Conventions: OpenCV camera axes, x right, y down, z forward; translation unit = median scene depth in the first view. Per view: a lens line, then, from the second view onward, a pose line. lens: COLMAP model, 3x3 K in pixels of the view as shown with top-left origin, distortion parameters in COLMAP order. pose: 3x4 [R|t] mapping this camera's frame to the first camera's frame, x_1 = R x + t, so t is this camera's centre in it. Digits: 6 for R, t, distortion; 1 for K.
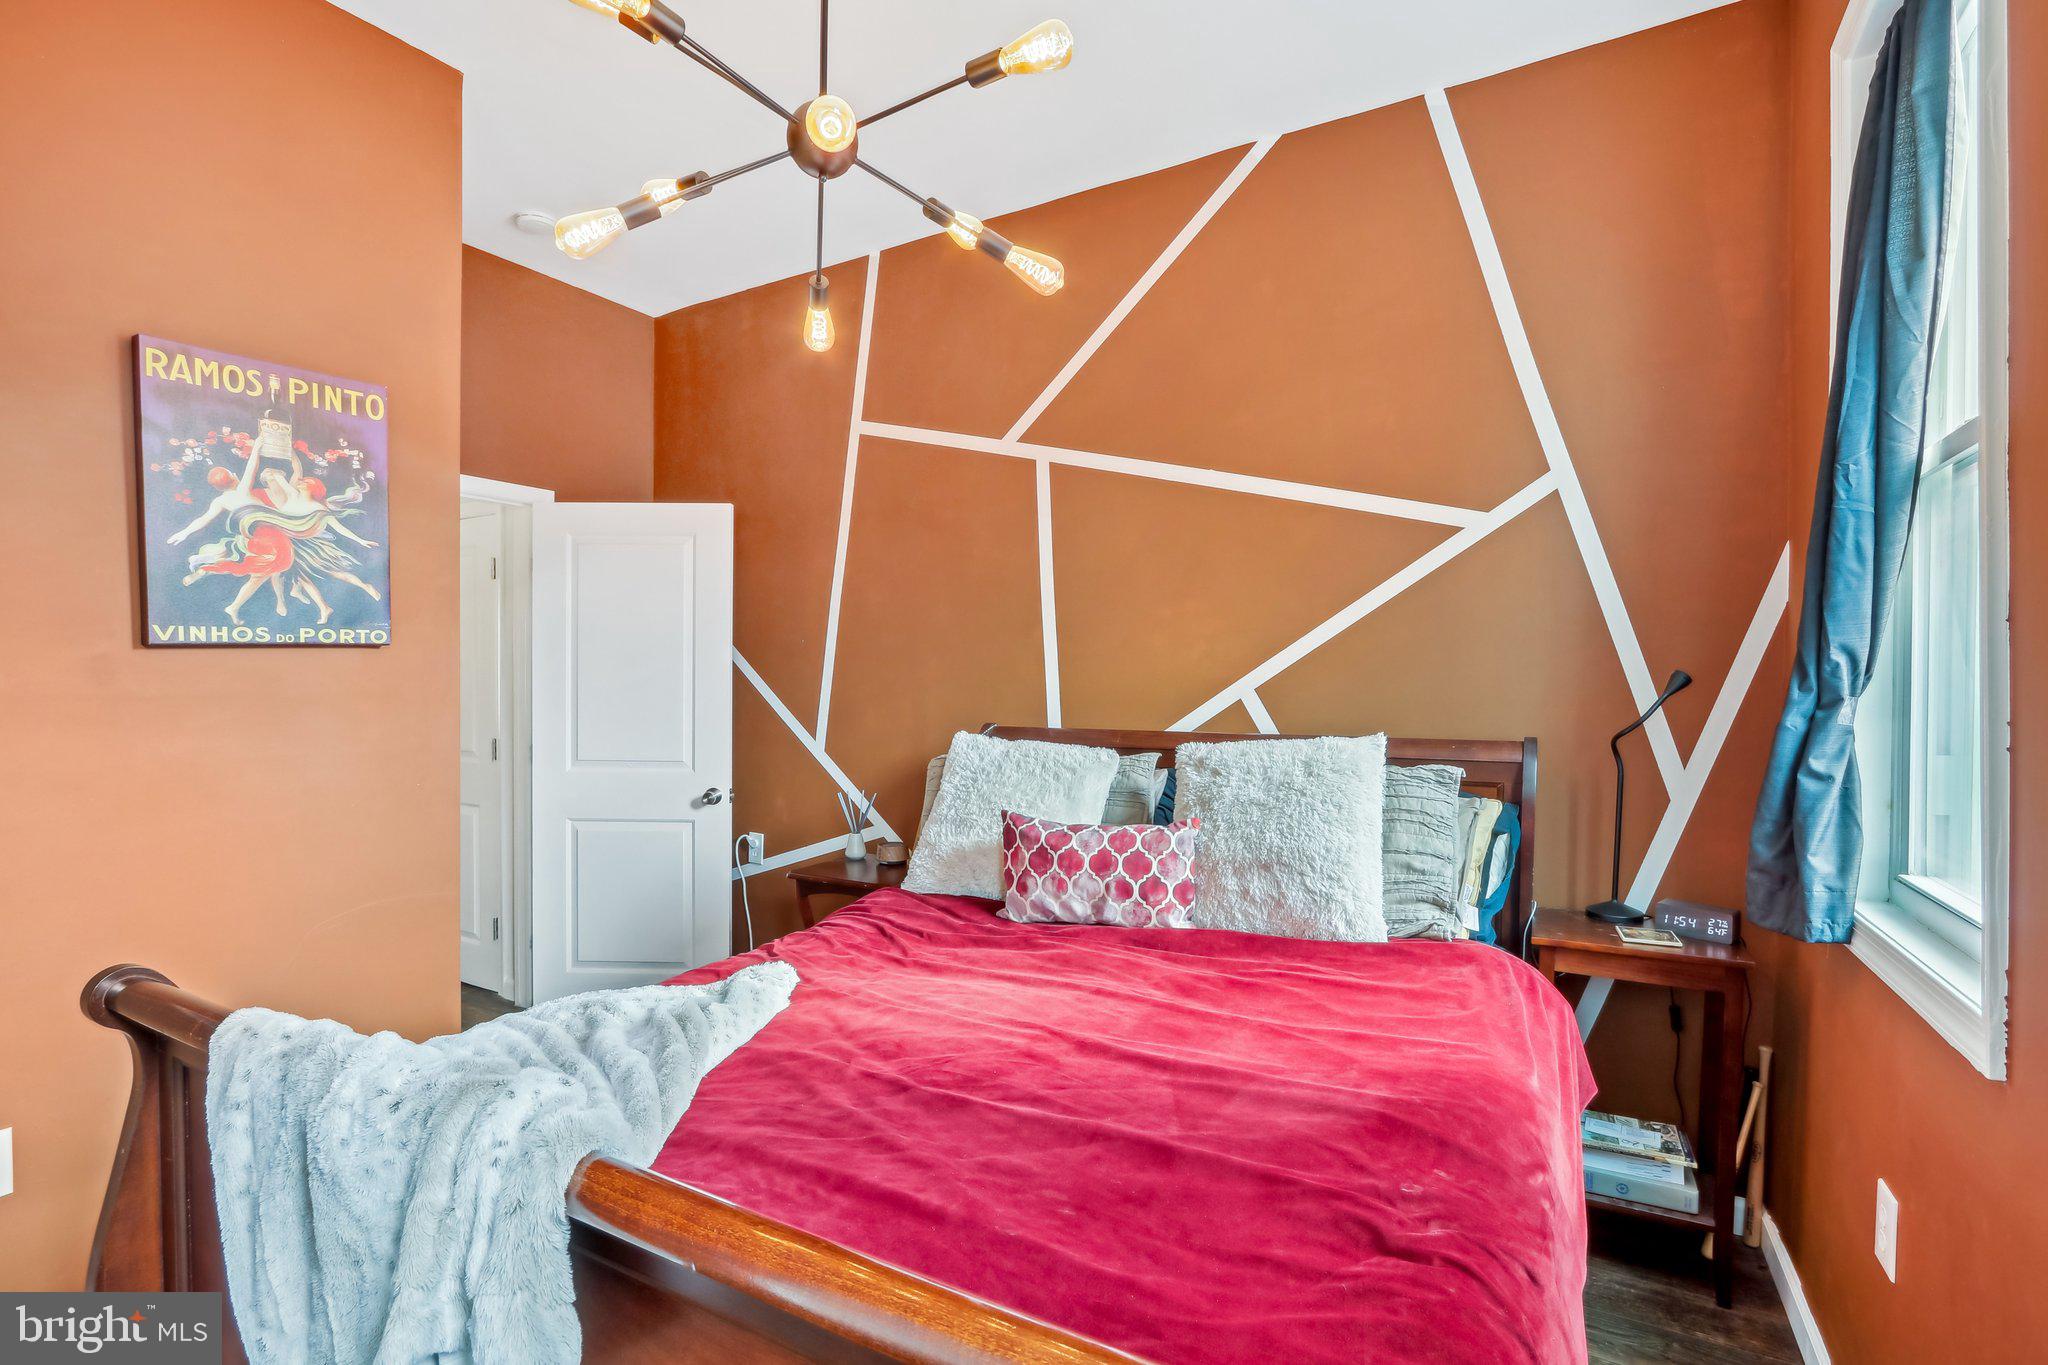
lens RADIAL K [[958.3, 0, 1024.0], [0, 958.3, 682.5], [0, 0, 1]] dist [-0.017342, 0.000072]
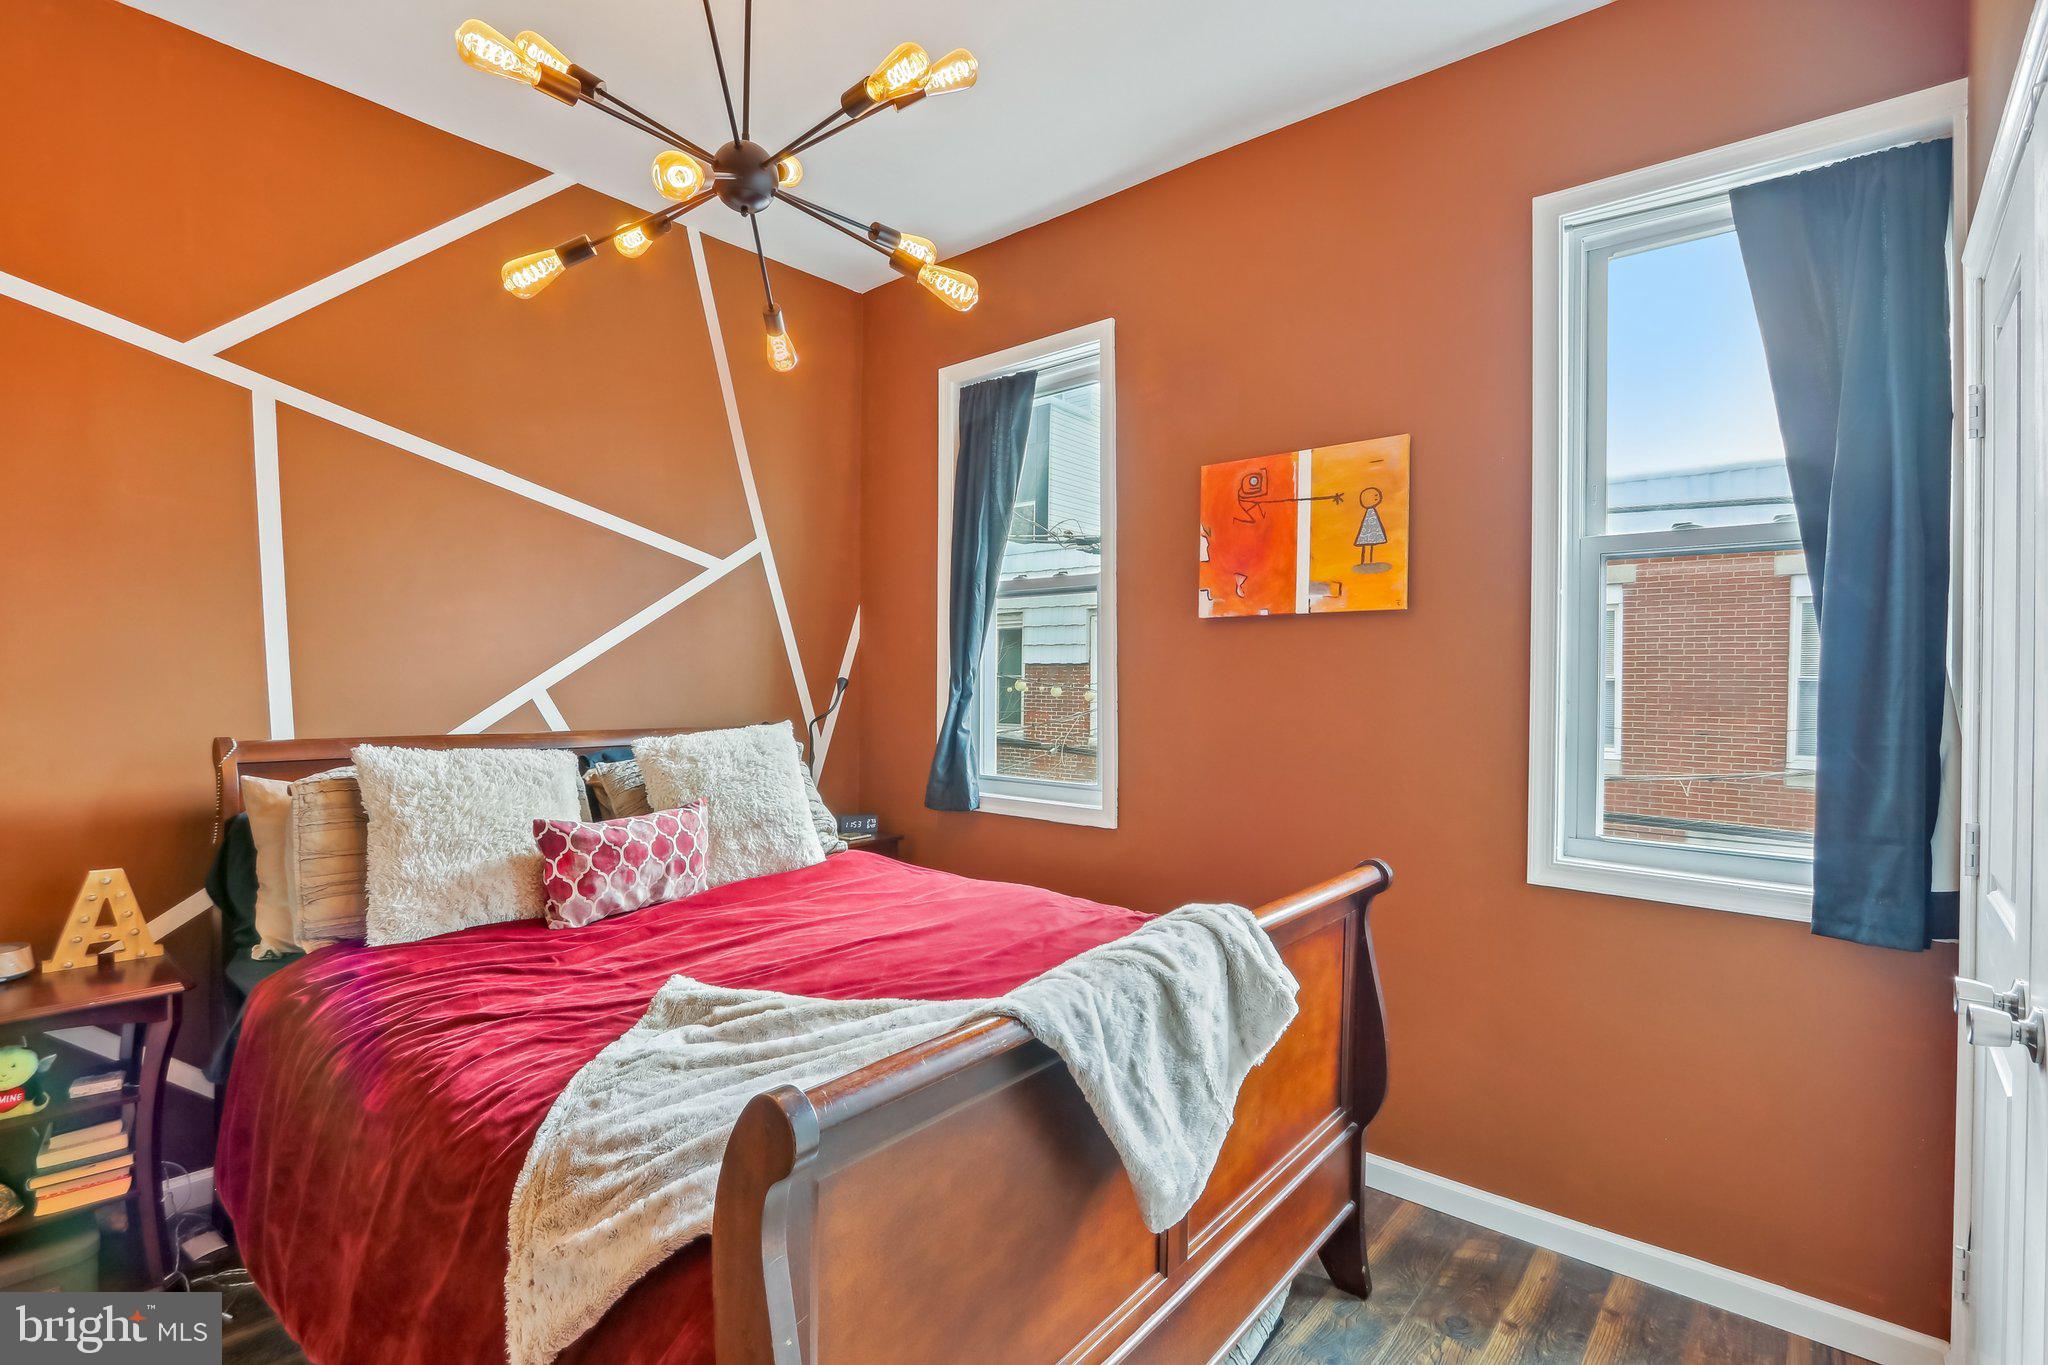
lens RADIAL K [[953.0, 0, 996.6], [0, 953.0, 680.4], [0, 0, 1]] dist [-0.000718, -0.000034]
pose [[0.198336, 0.003214, 0.980129, -0.912013], [-0.008147, 0.999965, -0.001630, -0.007158], [-0.980100, -0.007661, 0.198355, 0.393534]]
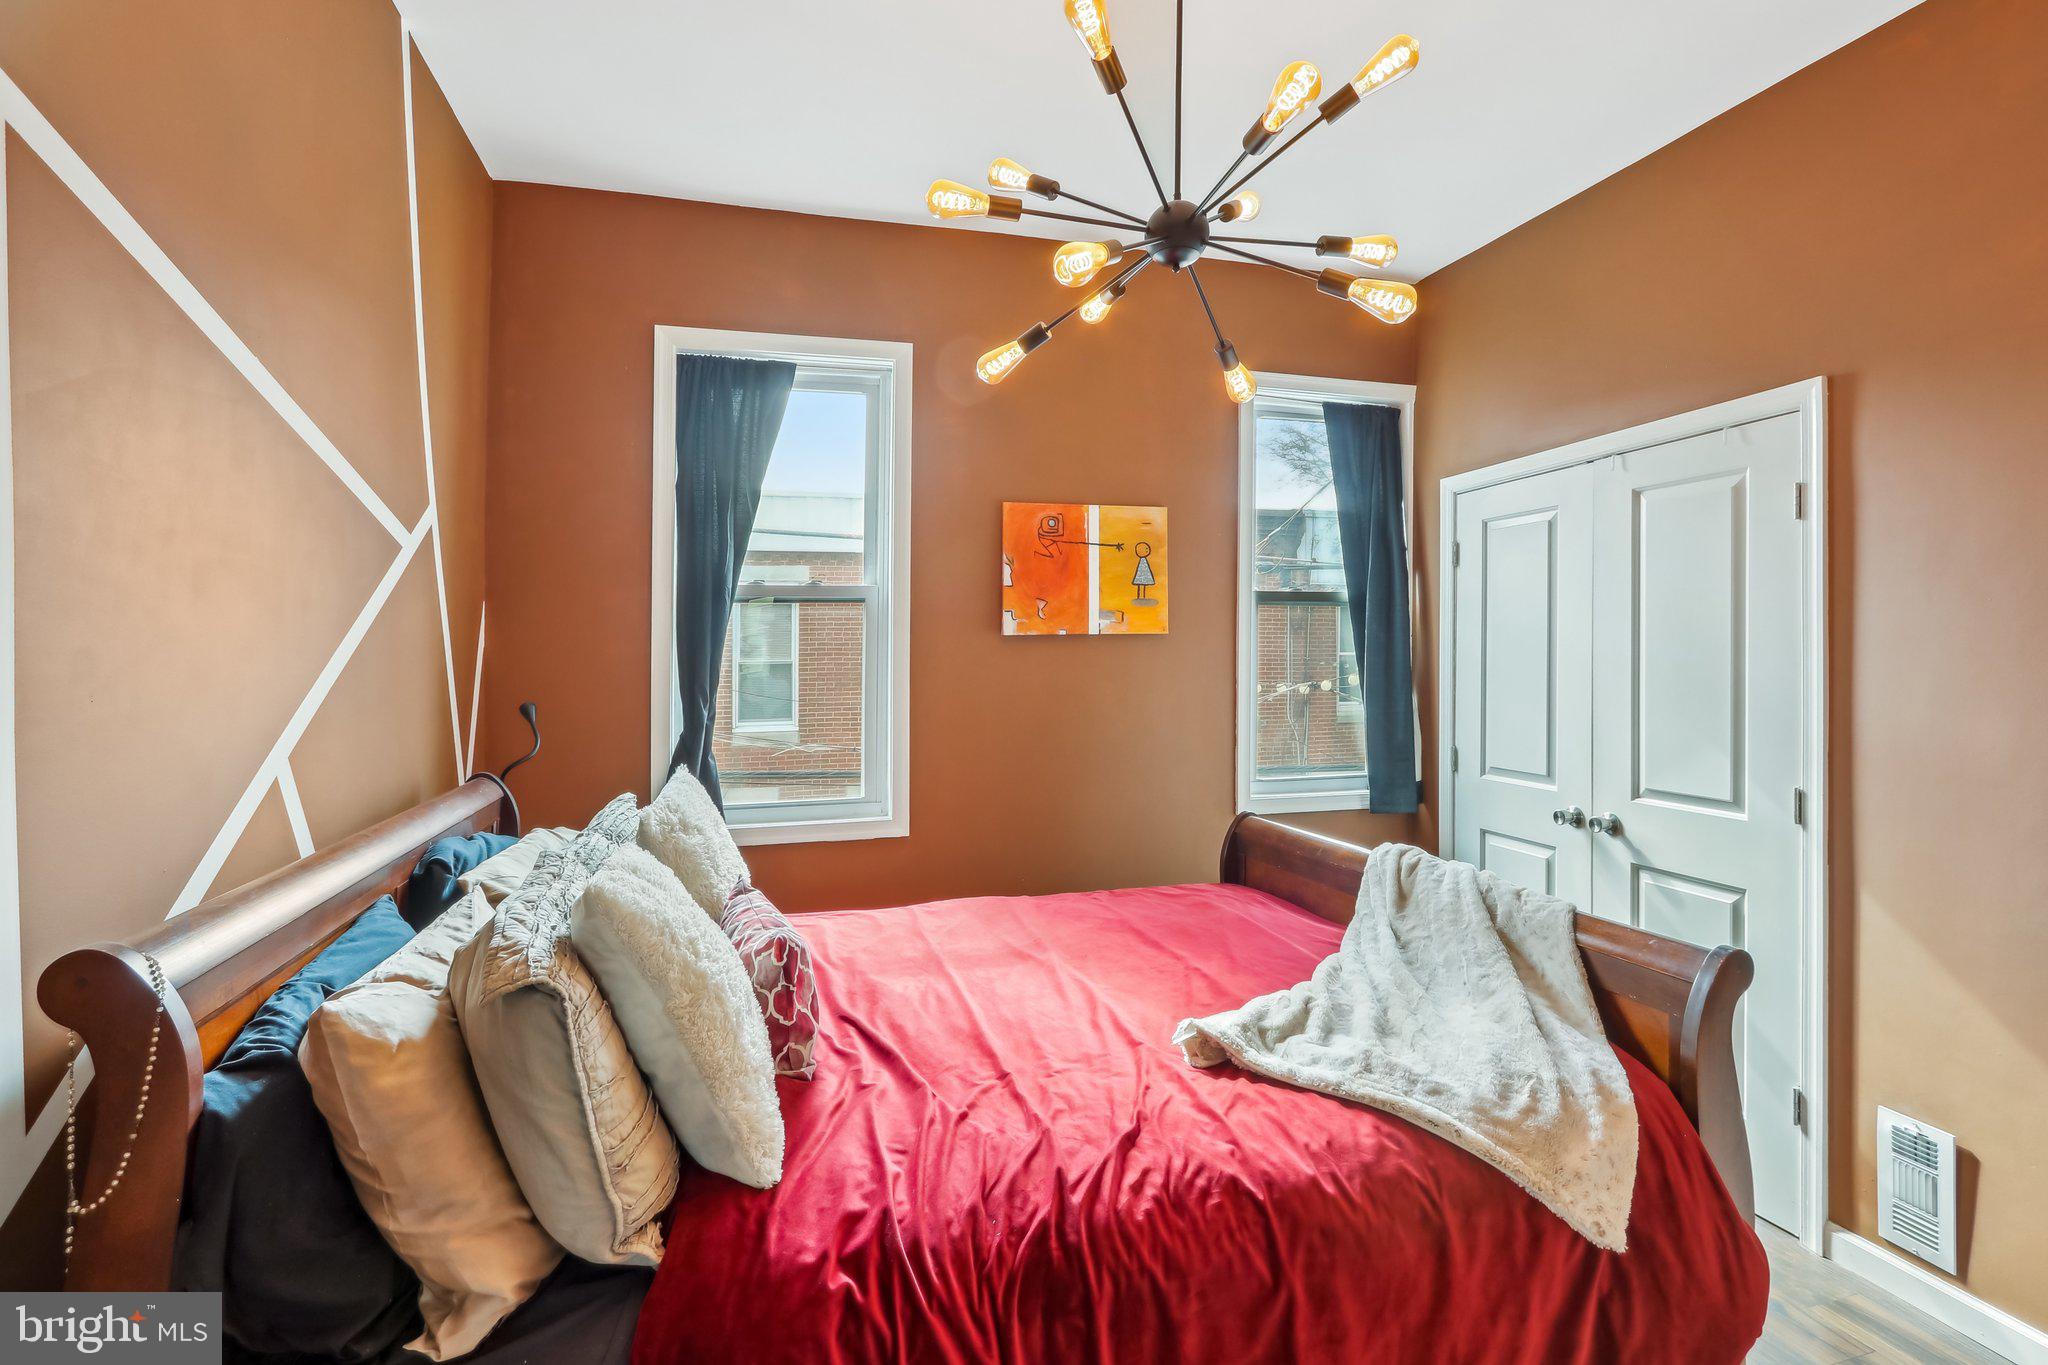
lens RADIAL K [[958.3, 0, 1024.0], [0, 958.3, 682.5], [0, 0, 1]] dist [-0.017342, 0.000072]
pose [[-0.704607, -0.003499, 0.709589, -0.659282], [0.016392, 0.999641, 0.021206, -0.055068], [-0.709408, 0.026573, -0.704297, 1.427458]]
